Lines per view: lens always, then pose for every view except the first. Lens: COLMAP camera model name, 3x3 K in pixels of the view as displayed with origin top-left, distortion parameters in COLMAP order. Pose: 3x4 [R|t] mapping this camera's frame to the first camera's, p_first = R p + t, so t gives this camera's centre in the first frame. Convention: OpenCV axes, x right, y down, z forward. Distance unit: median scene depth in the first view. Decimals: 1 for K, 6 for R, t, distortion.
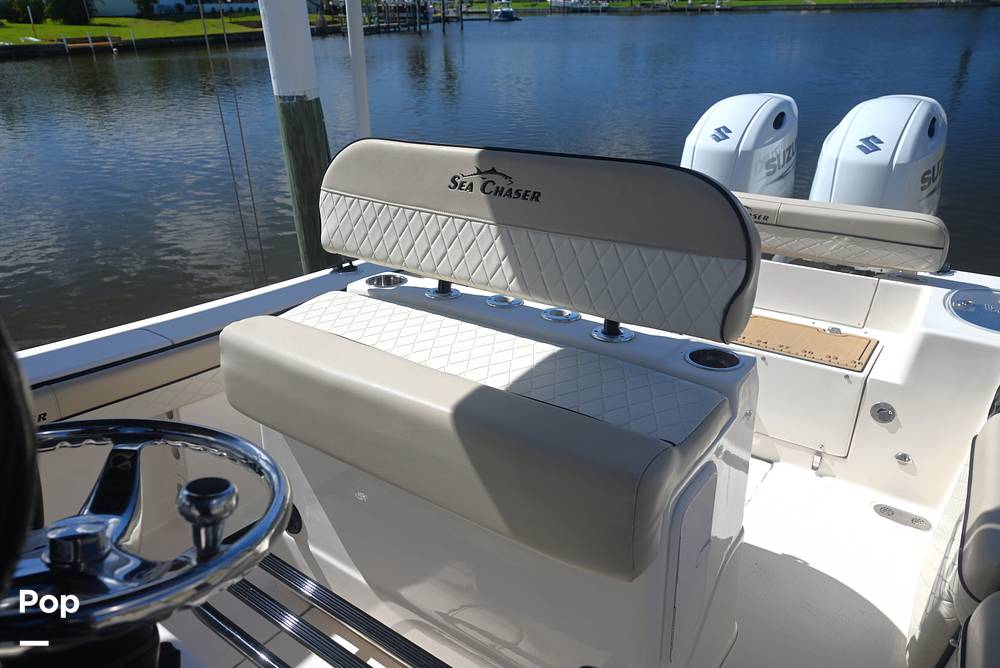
lens RADIAL K [[680.7, 0, 498.9], [0, 680.7, 336.1], [0, 0, 1]] dist [-0.011567, 0.002991]
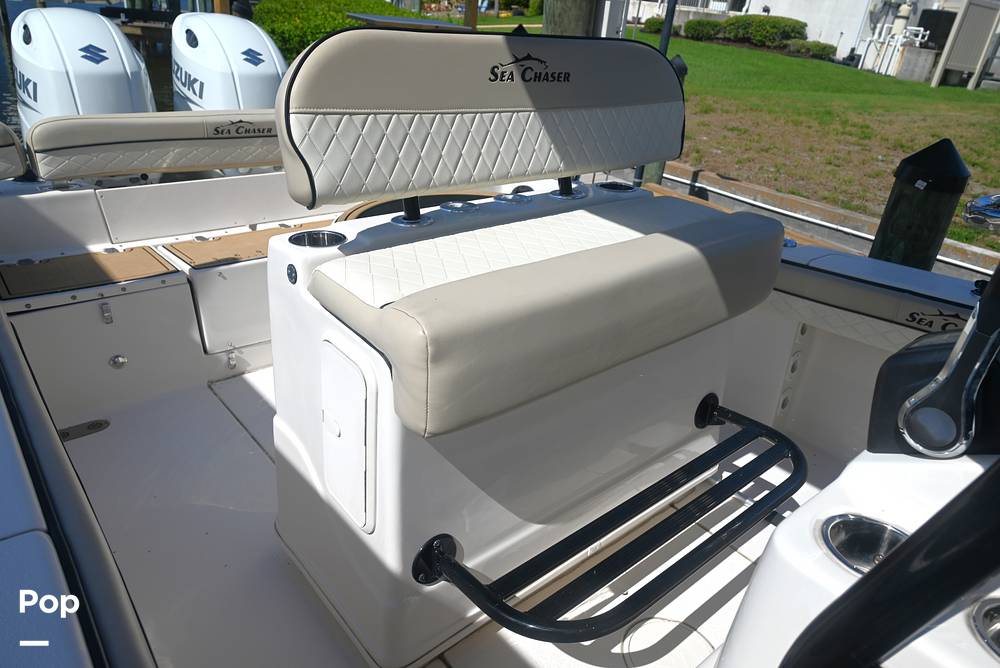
lens RADIAL K [[680.7, 0, 498.7], [0, 680.7, 332.2], [0, 0, 1]] dist [-0.011567, 0.002991]
pose [[0.242856, -0.401295, 0.883167, -1.029703], [0.308795, 0.895044, 0.321778, -0.208854], [-0.919601, 0.194572, 0.341285, 0.754293]]
